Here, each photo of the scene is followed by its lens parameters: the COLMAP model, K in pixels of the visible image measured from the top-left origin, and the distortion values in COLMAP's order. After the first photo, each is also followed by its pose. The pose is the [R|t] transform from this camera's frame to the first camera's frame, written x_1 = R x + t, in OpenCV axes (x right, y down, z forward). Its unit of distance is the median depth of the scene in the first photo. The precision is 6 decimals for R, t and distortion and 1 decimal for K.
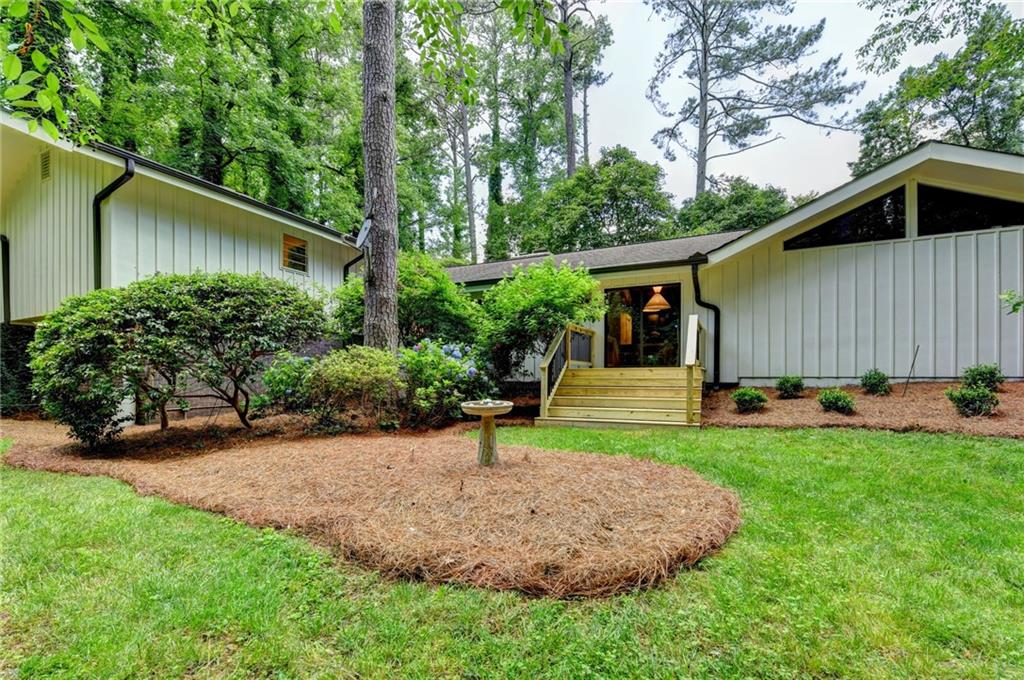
lens RADIAL K [[430.8, 0, 517.6], [0, 430.8, 377.1], [0, 0, 1]] dist [-0.001633, -0.000378]
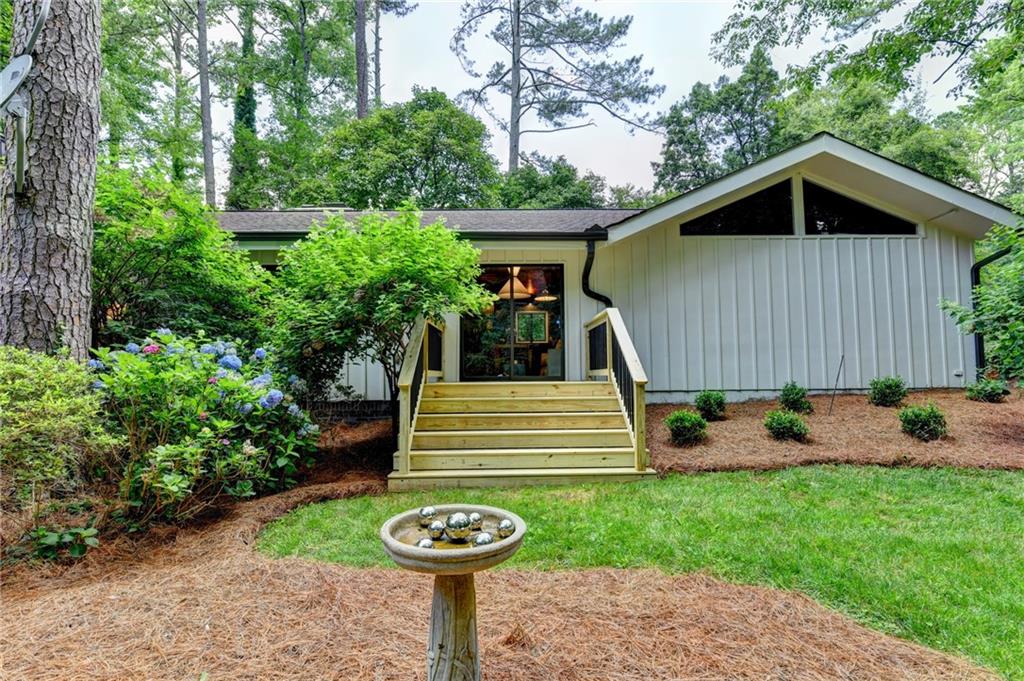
lens RADIAL K [[517.9, 0, 508.1], [0, 517.9, 342.6], [0, 0, 1]] dist [-0.001367, -0.001124]
pose [[0.900056, 0.019721, 0.435328, -0.045773], [0.009609, 0.997834, -0.065070, -0.012973], [-0.435668, 0.062749, 0.897917, 0.121401]]
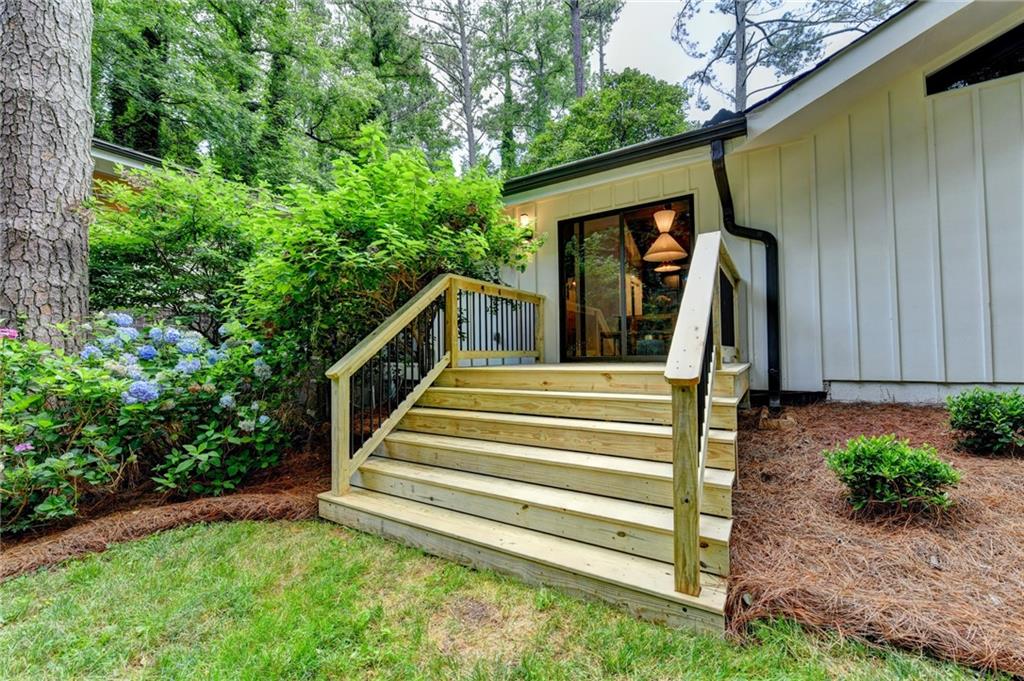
lens RADIAL K [[405.7, 0, 514.6], [0, 405.7, 344.2], [0, 0, 1]] dist [-0.007796, -0.000023]
pose [[0.992260, -0.018466, -0.122799, 0.109085], [0.015607, 0.999585, -0.024200, -0.015469], [0.123195, 0.022096, 0.992136, 0.243916]]
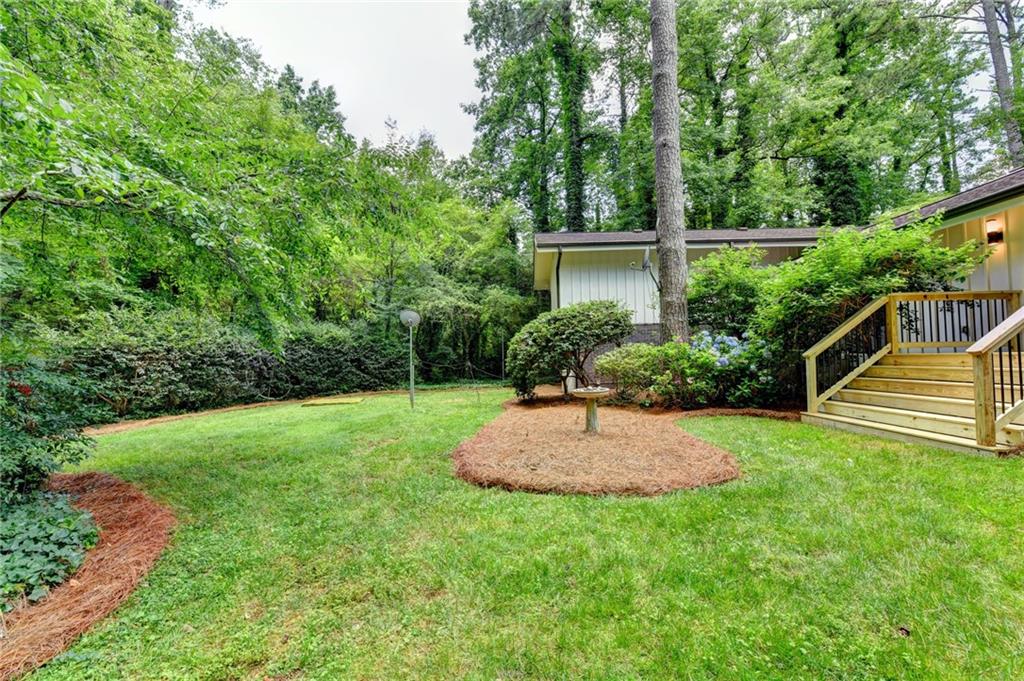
lens RADIAL K [[410.4, 0, 513.2], [0, 410.4, 343.8], [0, 0, 1]] dist [-0.000845, 0.000018]
pose [[0.398161, -0.040599, -0.916417, 0.228897], [0.017117, 0.999175, -0.036828, -0.010088], [0.917156, -0.001022, 0.398528, 0.043212]]
